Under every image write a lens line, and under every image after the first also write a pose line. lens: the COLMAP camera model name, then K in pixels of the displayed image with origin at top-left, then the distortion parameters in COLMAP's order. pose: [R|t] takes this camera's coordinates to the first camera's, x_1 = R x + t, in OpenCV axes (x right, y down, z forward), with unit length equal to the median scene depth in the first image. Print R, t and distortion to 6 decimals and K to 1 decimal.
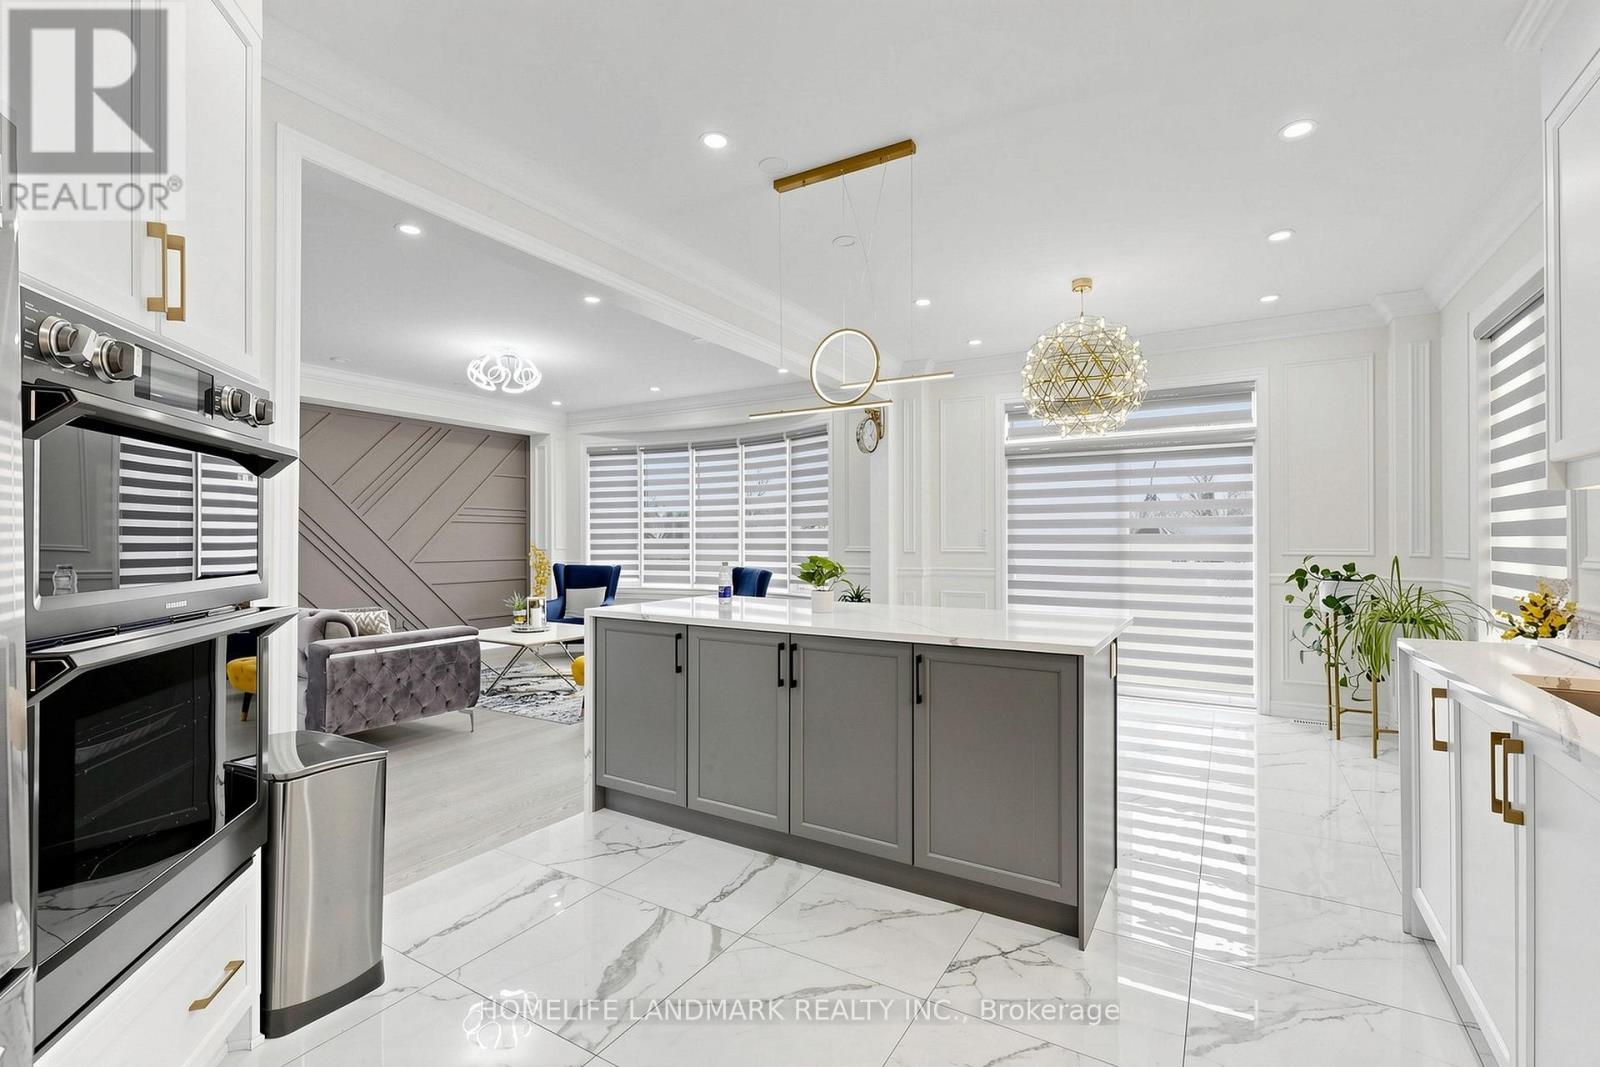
lens RADIAL K [[708.4, 0, 800.0], [0, 708.4, 533.5], [0, 0, 1]] dist [-0.000171, 0.000006]
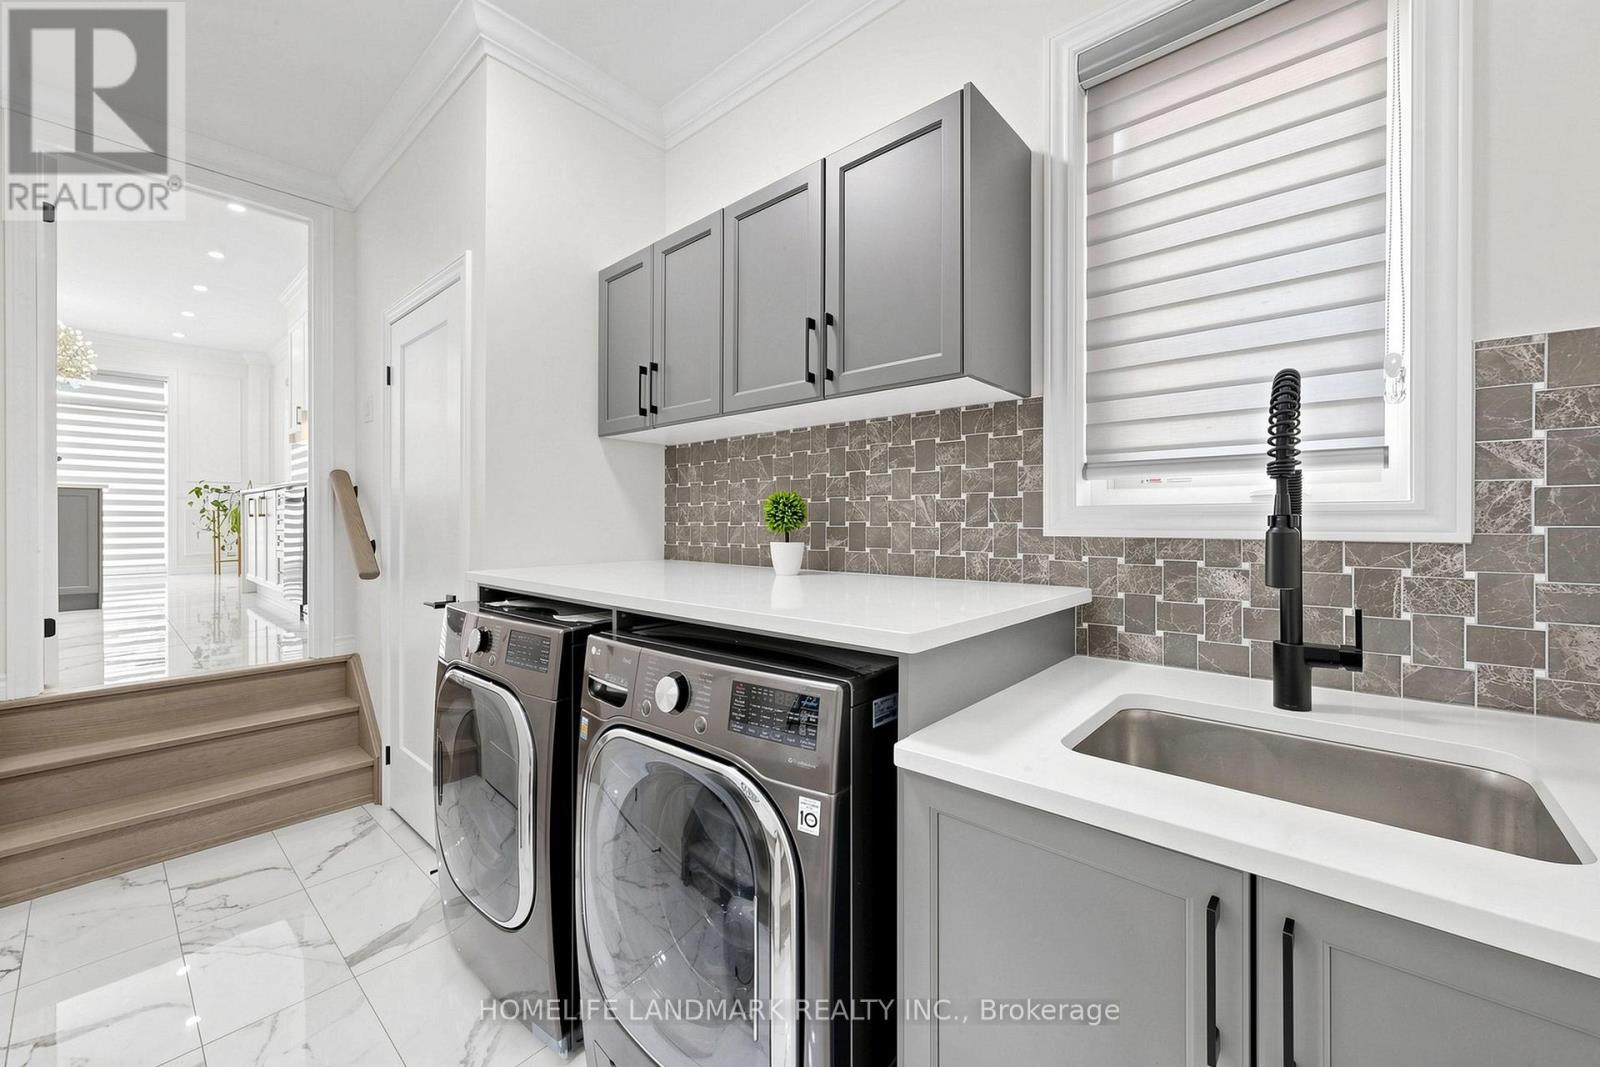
lens RADIAL K [[616.7, 0, 794.8], [0, 616.7, 527.8], [0, 0, 1]] dist [-0.000346, 0.000033]
pose [[0.186852, 0.000383, 0.982388, -0.579433], [-0.006231, 0.999980, 0.000795, 0.146974], [-0.982368, -0.006270, 0.186851, -0.827747]]
